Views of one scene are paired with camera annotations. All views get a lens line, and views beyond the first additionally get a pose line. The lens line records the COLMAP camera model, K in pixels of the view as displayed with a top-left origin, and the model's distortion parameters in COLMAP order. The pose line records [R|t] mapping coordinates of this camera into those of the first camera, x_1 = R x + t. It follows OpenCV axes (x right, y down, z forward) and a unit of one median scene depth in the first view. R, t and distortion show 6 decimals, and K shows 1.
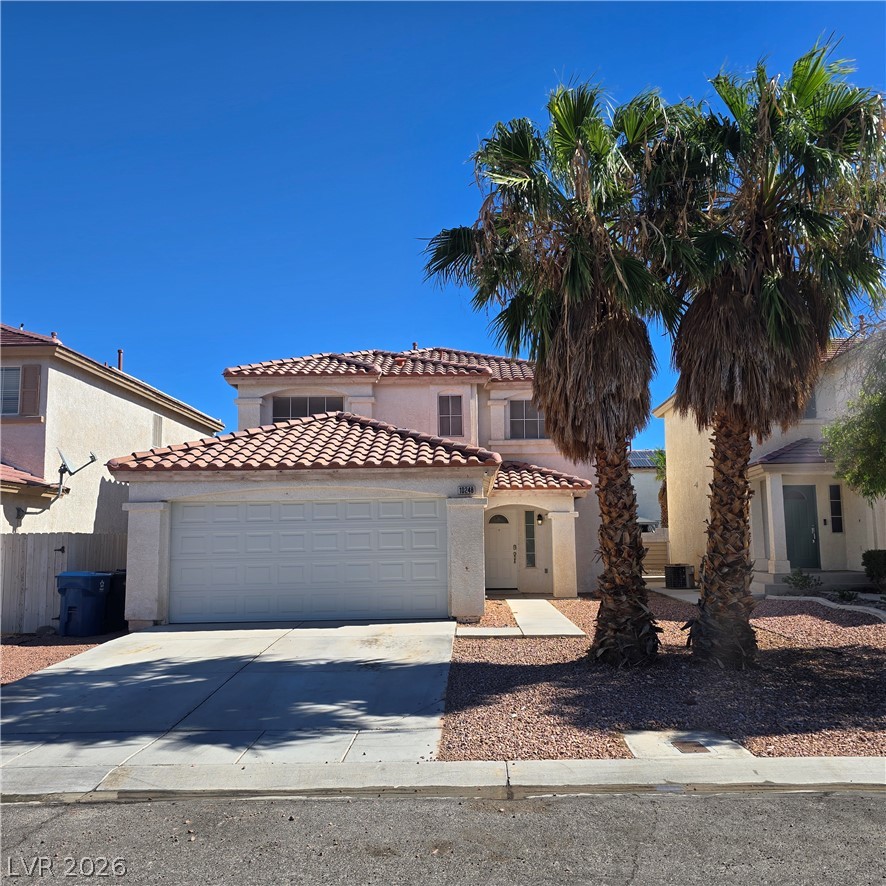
lens RADIAL K [[792.9, 0, 458.8], [0, 792.9, 455.9], [0, 0, 1]] dist [0.112555, -0.208560]
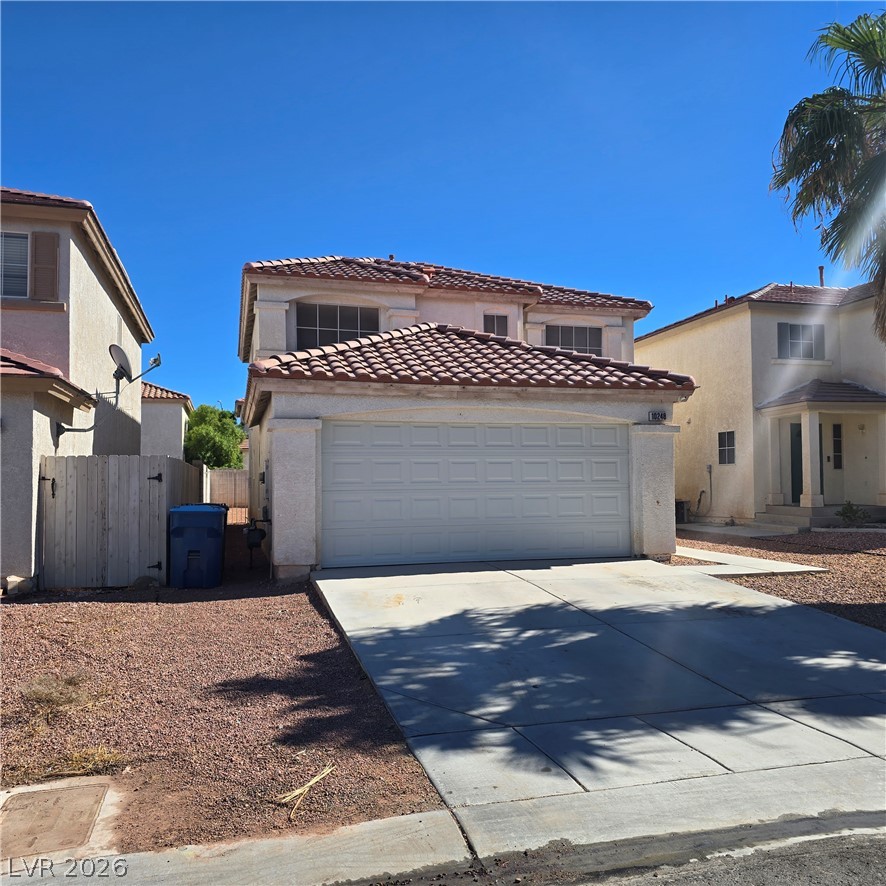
lens RADIAL K [[792.9, 0, 458.8], [0, 792.9, 455.9], [0, 0, 1]] dist [0.112555, -0.208560]
pose [[0.955380, 0.015644, 0.294966, -0.464987], [-0.038105, 0.996780, 0.070553, 0.032087], [-0.292913, -0.078645, 0.952899, 0.194739]]
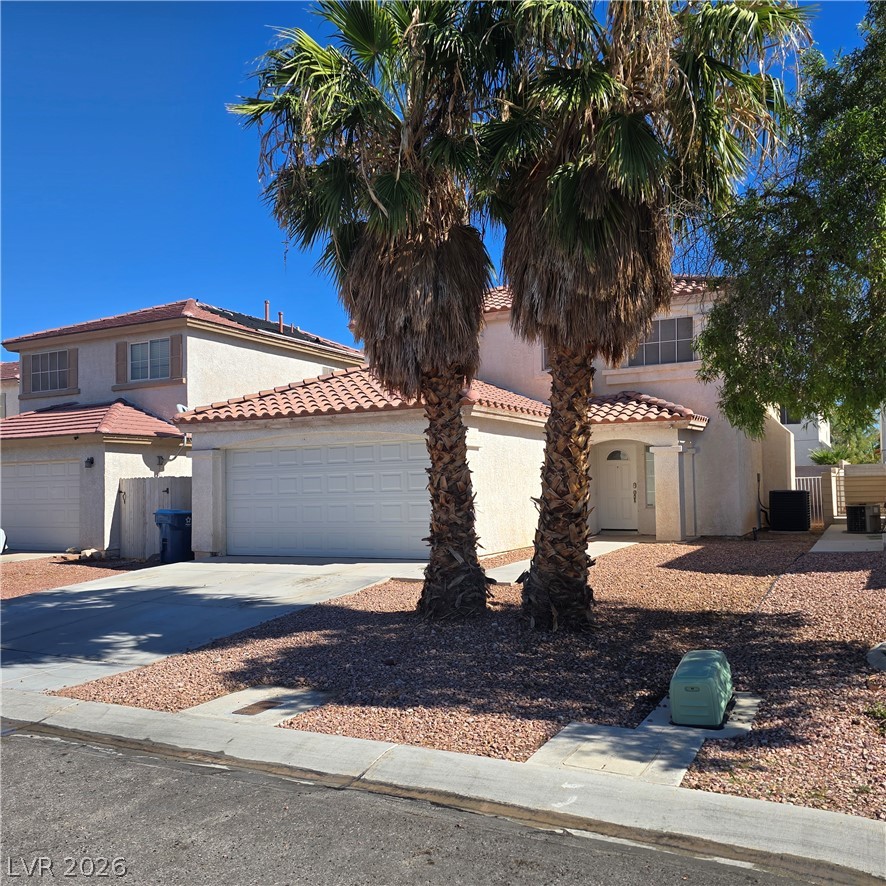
lens RADIAL K [[792.9, 0, 458.8], [0, 792.9, 455.9], [0, 0, 1]] dist [0.112555, -0.208560]
pose [[0.896569, -0.021452, -0.442383, 0.442572], [0.058819, 0.995746, 0.070921, 0.005924], [0.438980, -0.089606, 0.894017, 0.134558]]
